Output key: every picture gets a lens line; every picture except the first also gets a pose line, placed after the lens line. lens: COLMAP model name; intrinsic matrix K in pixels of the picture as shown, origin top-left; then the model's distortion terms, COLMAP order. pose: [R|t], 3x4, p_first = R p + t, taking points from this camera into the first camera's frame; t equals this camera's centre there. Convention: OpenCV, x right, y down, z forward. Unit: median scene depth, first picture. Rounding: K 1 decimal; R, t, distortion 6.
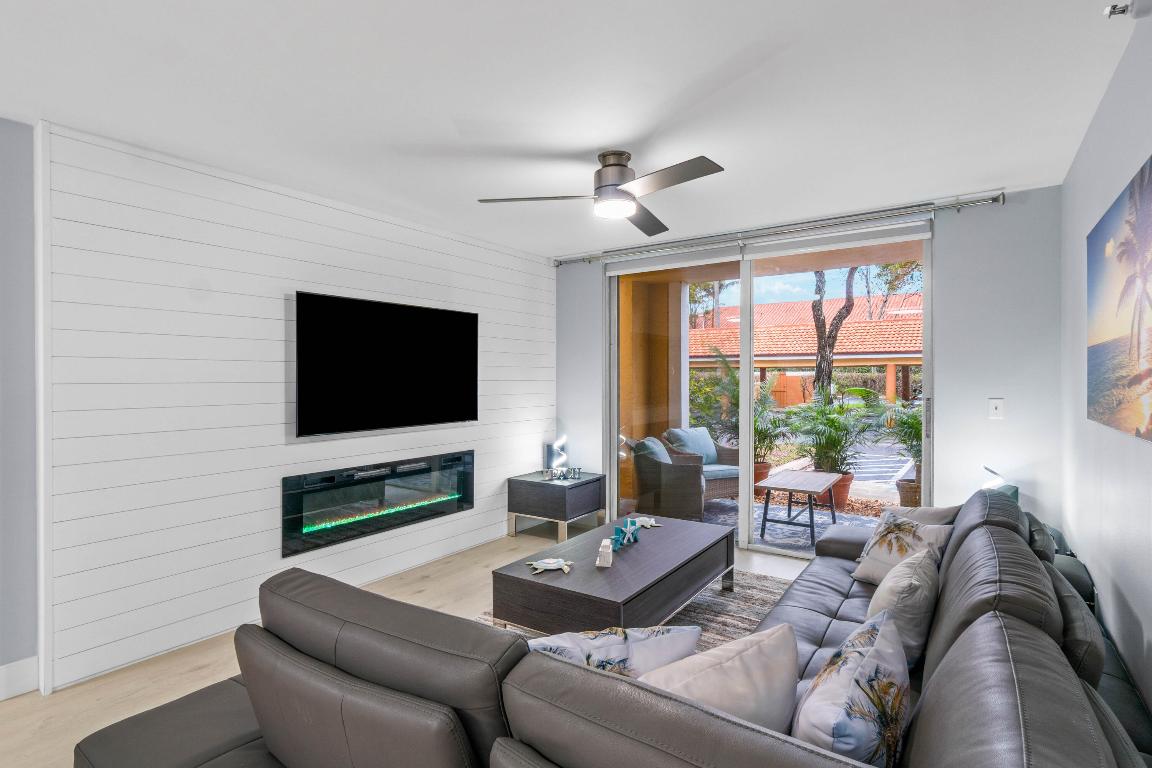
lens RADIAL K [[575.2, 0, 575.0], [0, 575.2, 380.8], [0, 0, 1]] dist [-0.004680, 0.000646]
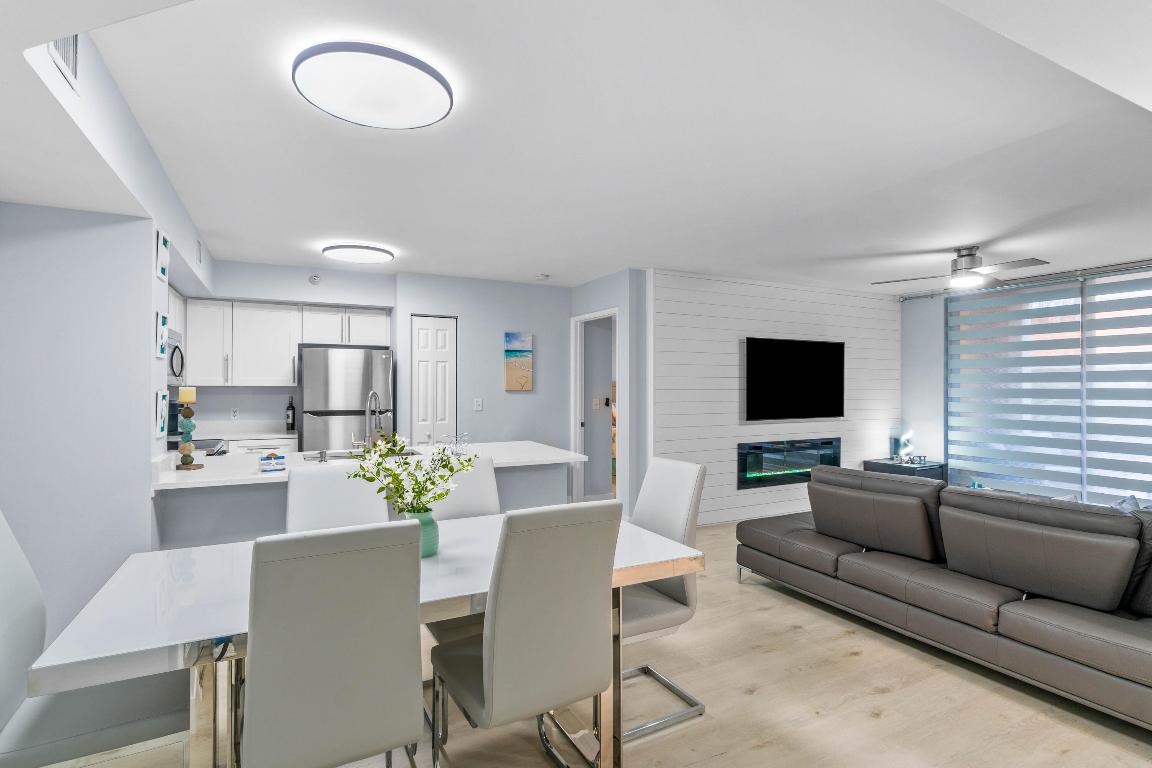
lens RADIAL K [[575.2, 0, 572.6], [0, 575.2, 379.3], [0, 0, 1]] dist [-0.004680, 0.000646]
pose [[0.883966, -0.002414, -0.467545, -0.099510], [-0.005614, 0.999860, -0.015777, 0.002354], [0.467517, 0.016572, 0.883829, -0.594372]]
